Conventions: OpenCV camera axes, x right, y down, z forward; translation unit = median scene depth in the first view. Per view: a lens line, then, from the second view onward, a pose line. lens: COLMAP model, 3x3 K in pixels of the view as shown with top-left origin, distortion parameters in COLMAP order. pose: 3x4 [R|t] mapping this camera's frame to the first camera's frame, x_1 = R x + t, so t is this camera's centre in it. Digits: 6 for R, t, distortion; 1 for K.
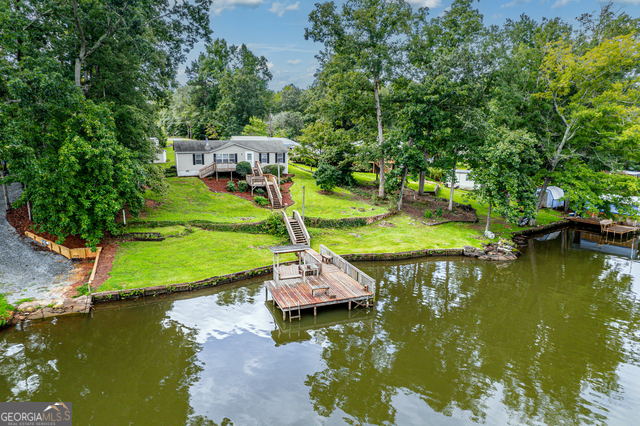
lens RADIAL K [[410.2, 0, 320.0], [0, 410.2, 213.0], [0, 0, 1]] dist [-0.099542, 0.079798]
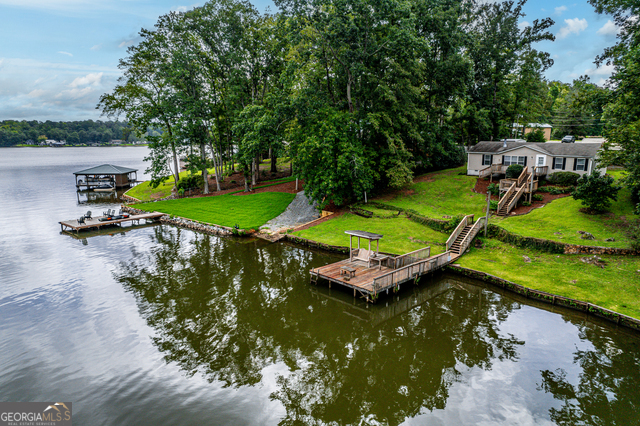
lens RADIAL K [[410.2, 0, 320.0], [0, 410.2, 213.0], [0, 0, 1]] dist [-0.099542, 0.079798]
pose [[0.374805, 0.160987, -0.913019, 0.488630], [-0.167357, 0.980378, 0.104162, -0.037214], [0.911873, 0.113760, 0.394393, 0.233696]]
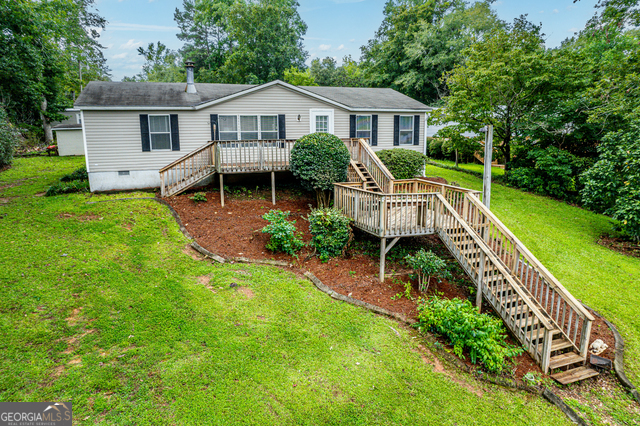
lens RADIAL K [[410.2, 0, 320.0], [0, 410.2, 213.0], [0, 0, 1]] dist [-0.099542, 0.079798]
pose [[0.999556, -0.015877, -0.025217, -0.175137], [0.015975, 0.999866, 0.003689, -0.072279], [0.025155, -0.004090, 0.999675, 0.706945]]
